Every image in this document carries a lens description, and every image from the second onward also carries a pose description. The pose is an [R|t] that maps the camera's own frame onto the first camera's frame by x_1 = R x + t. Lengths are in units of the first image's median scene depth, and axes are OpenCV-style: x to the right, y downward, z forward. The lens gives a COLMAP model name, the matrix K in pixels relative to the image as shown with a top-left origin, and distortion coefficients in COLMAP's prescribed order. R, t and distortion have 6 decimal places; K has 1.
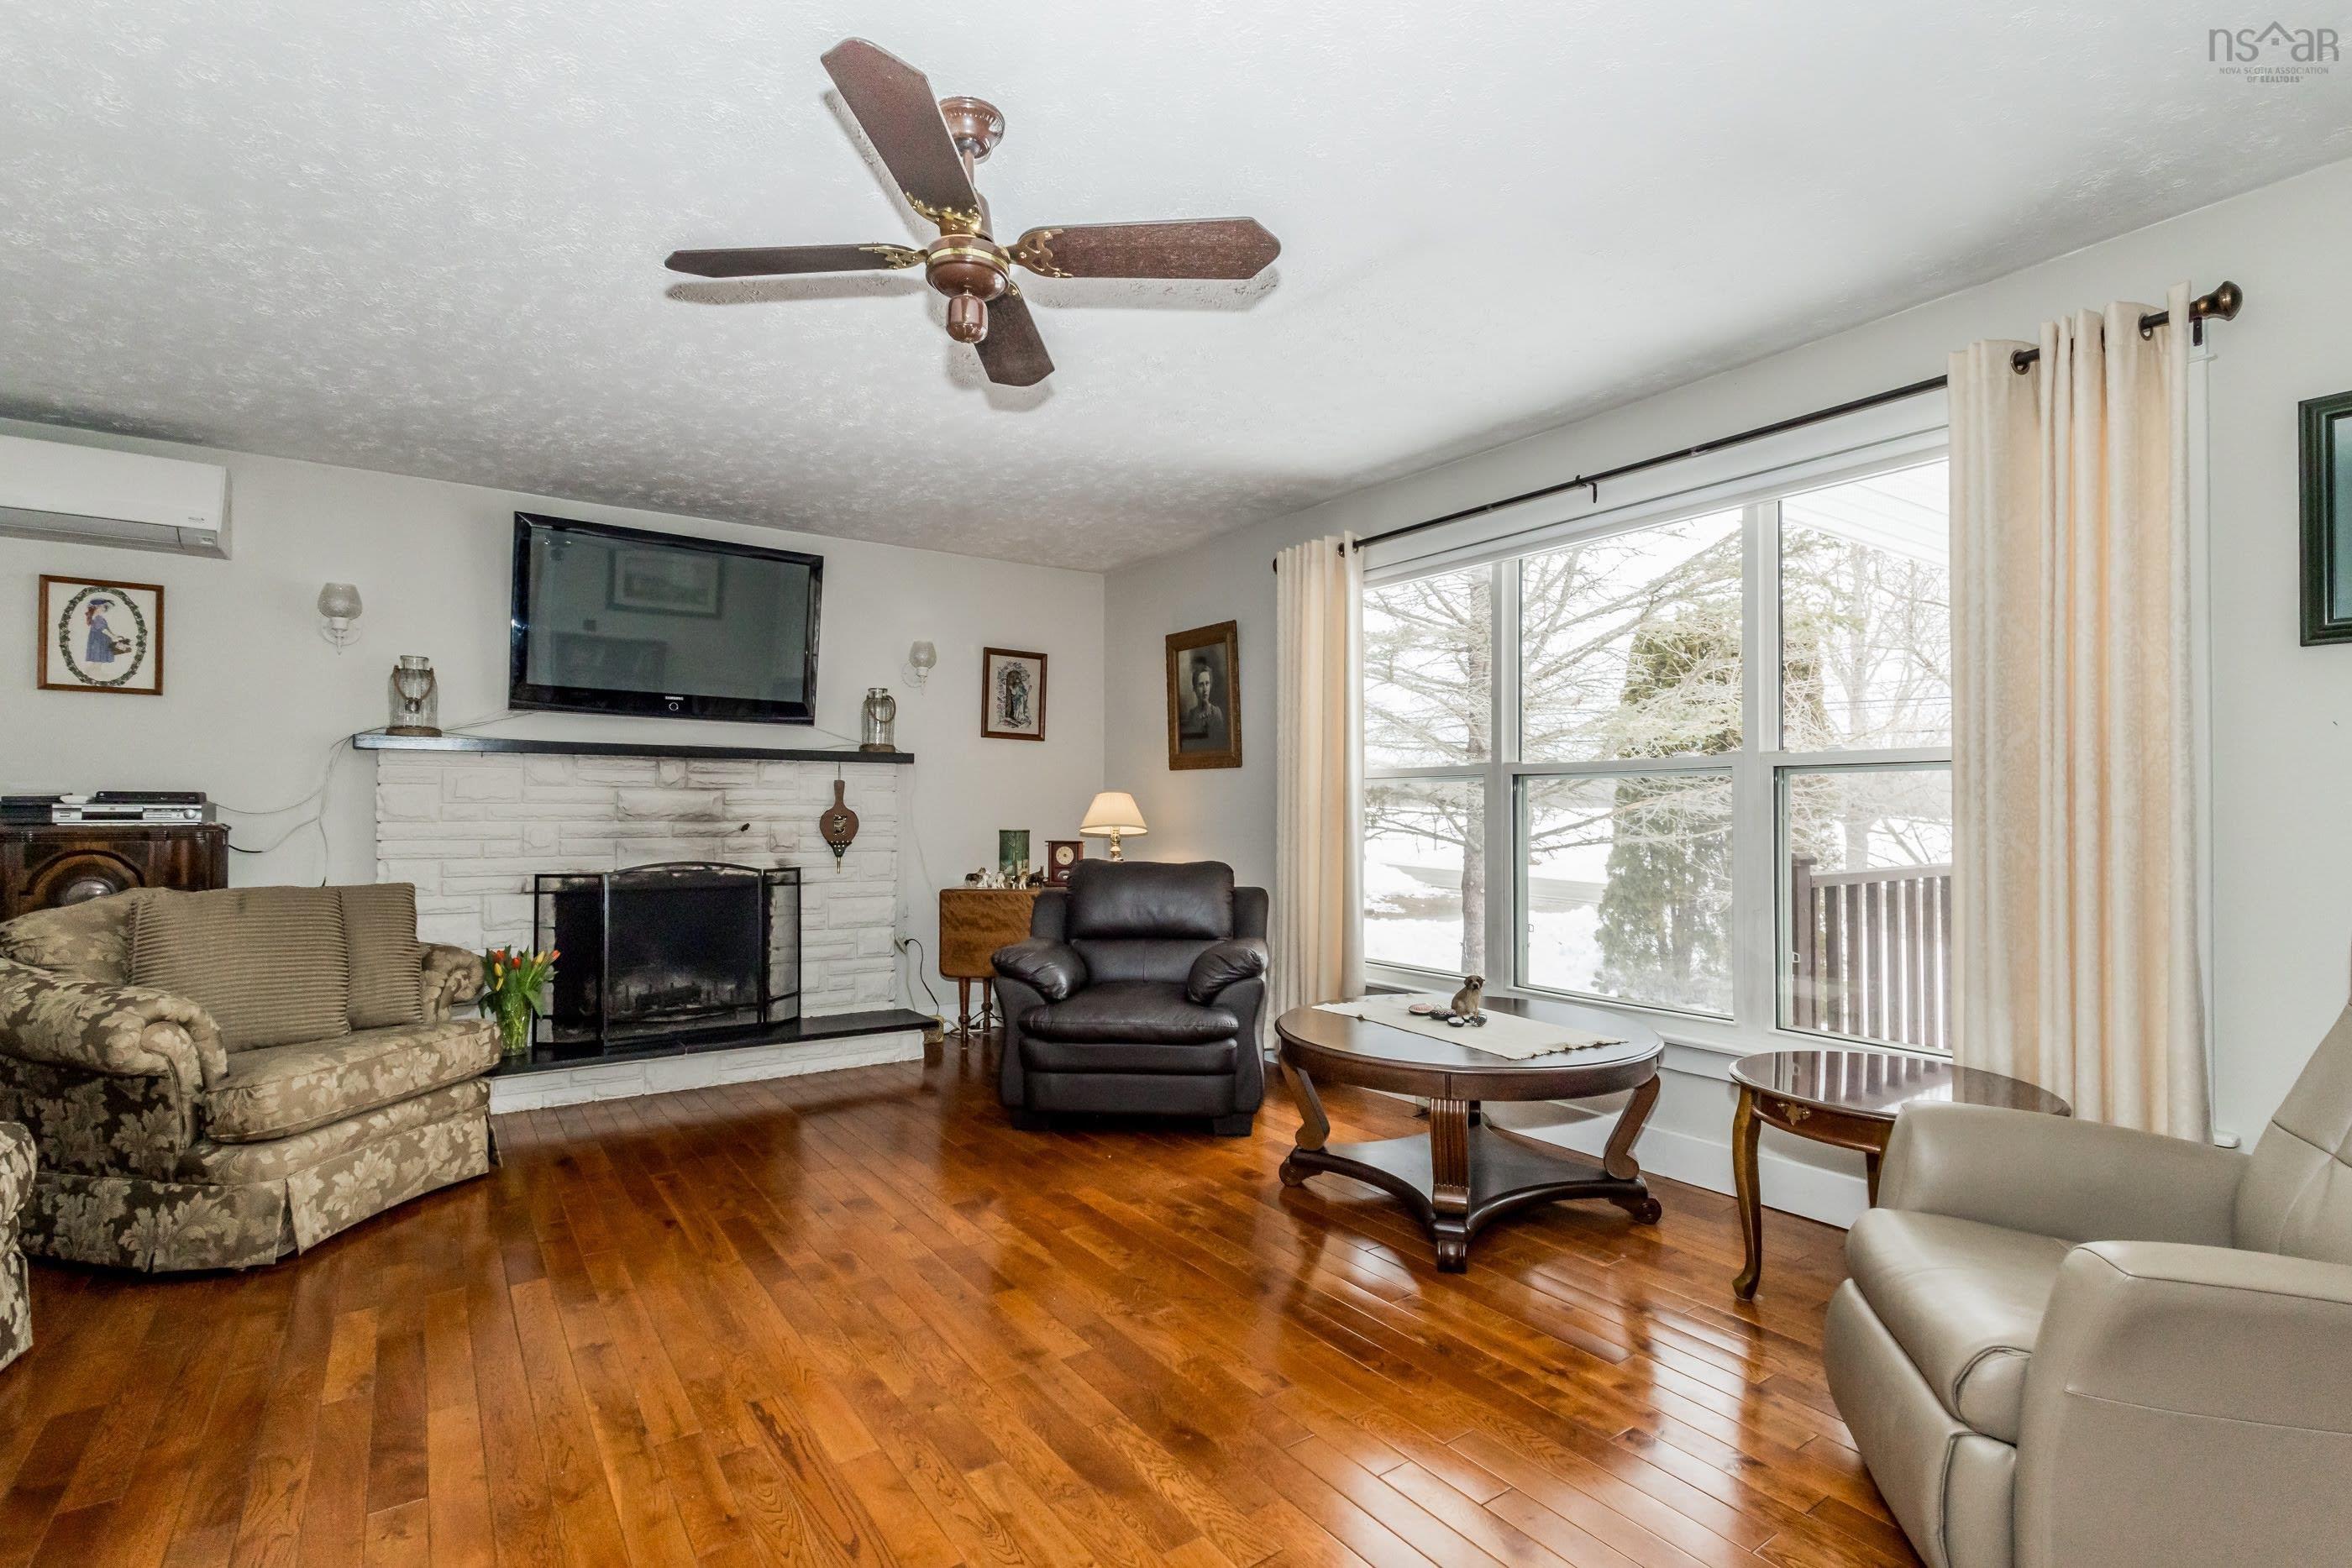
lens RADIAL K [[1089.8, 0, 1172.8], [0, 1089.8, 793.2], [0, 0, 1]] dist [0.002571, 0.001103]
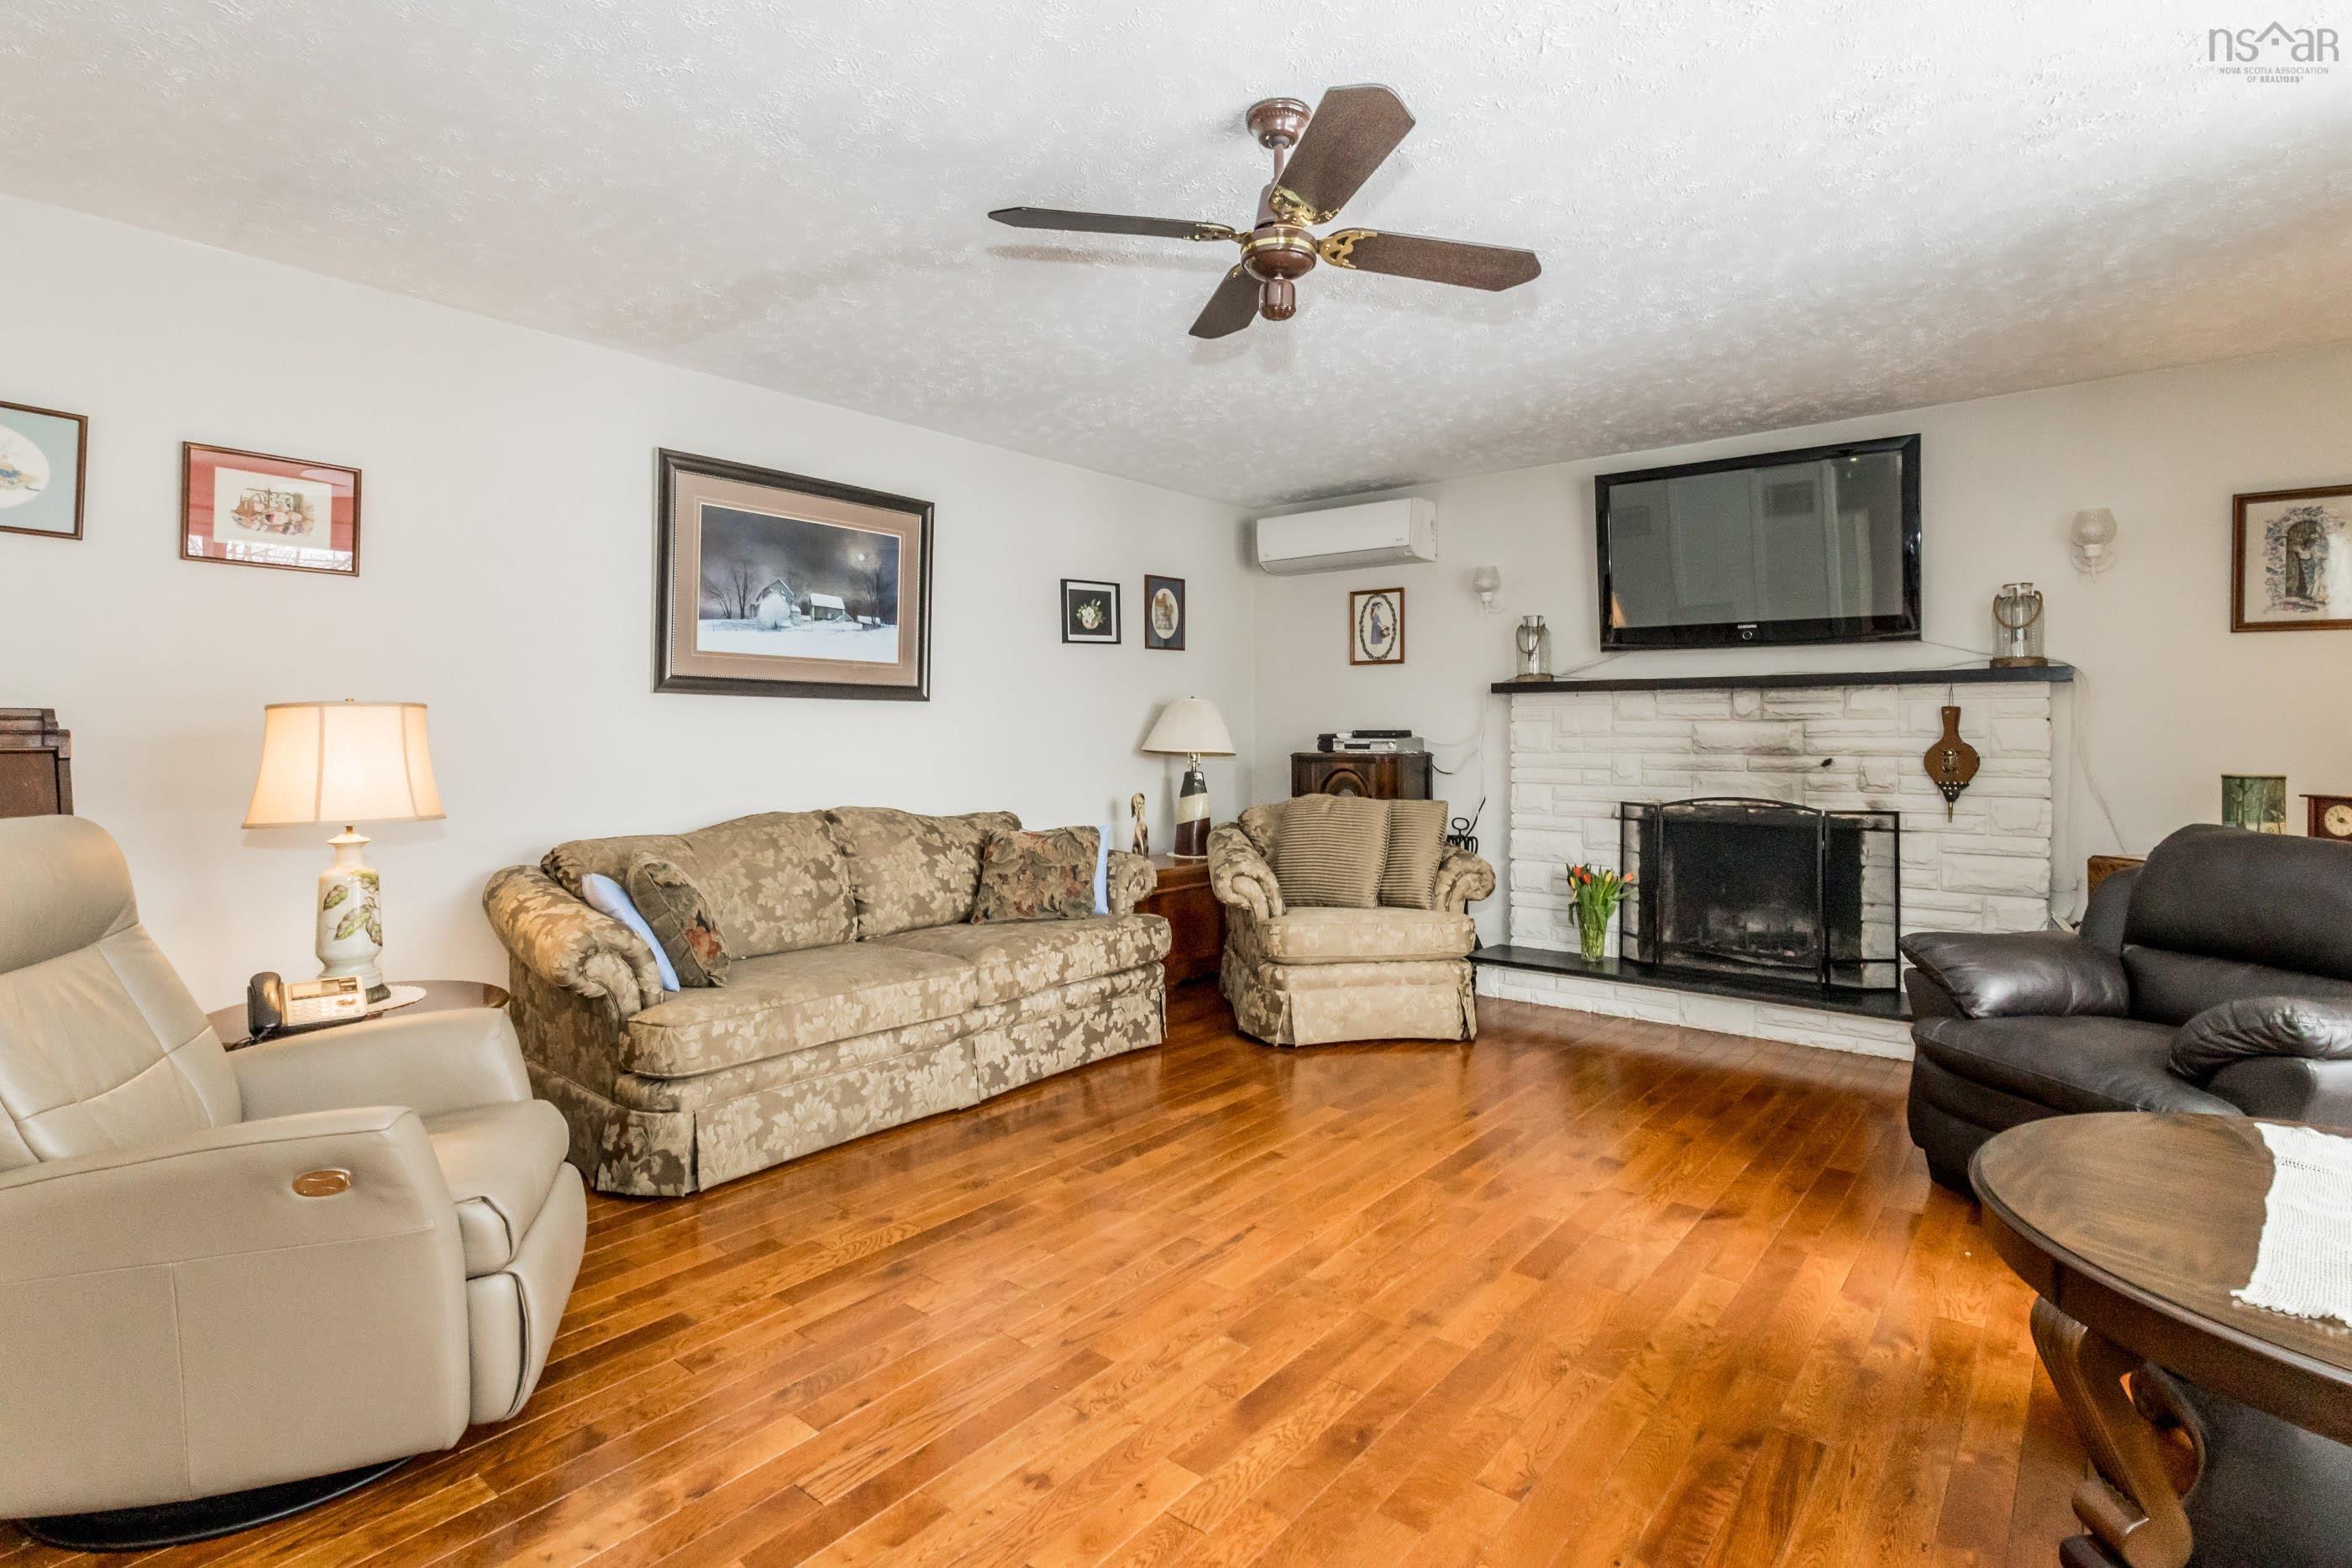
lens RADIAL K [[1146.1, 0, 1199.0], [0, 1146.1, 725.1], [0, 0, 1]] dist [-0.005434, 0.000630]
pose [[0.287613, -0.010384, -0.957691, 0.394880], [0.016346, 0.999849, -0.005932, -0.002574], [0.957607, -0.013949, 0.287739, 0.265498]]
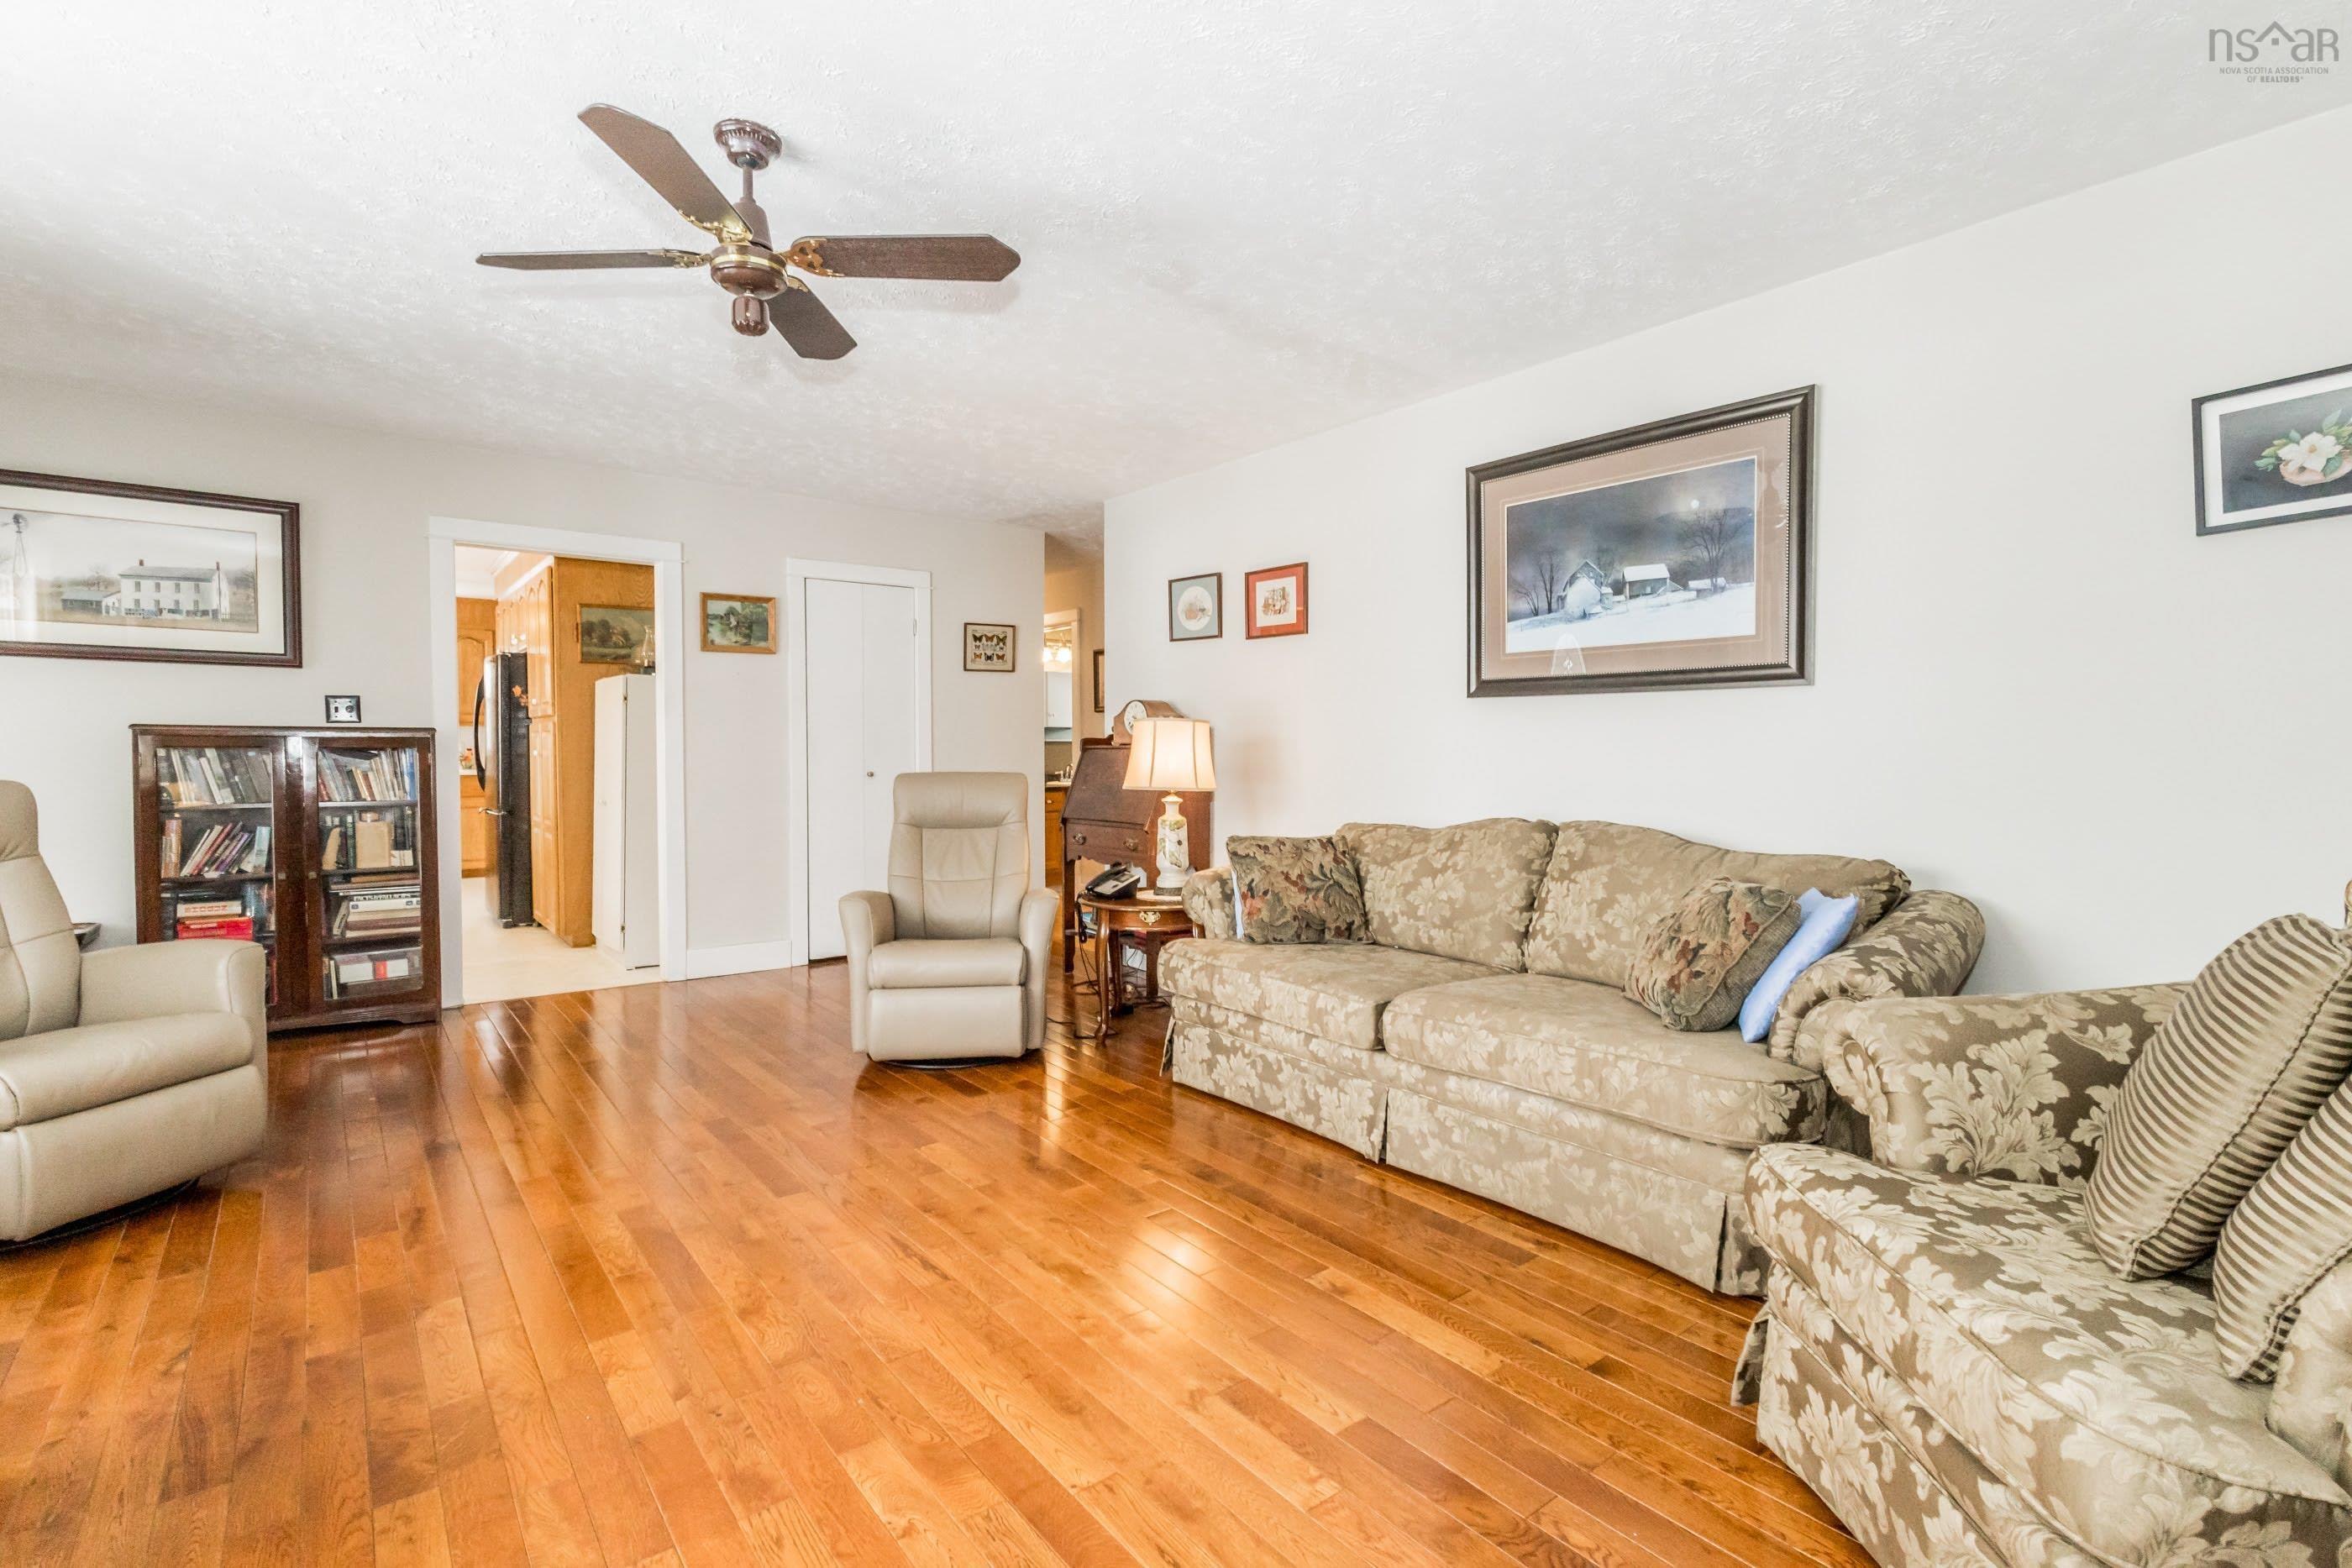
lens RADIAL K [[1089.8, 0, 1178.0], [0, 1089.8, 769.9], [0, 0, 1]] dist [0.002571, 0.001103]
pose [[-0.998476, -0.005060, -0.054952, -0.256973], [-0.005133, 0.999986, 0.001188, 0.019363], [0.054946, 0.001468, -0.998488, 0.979741]]
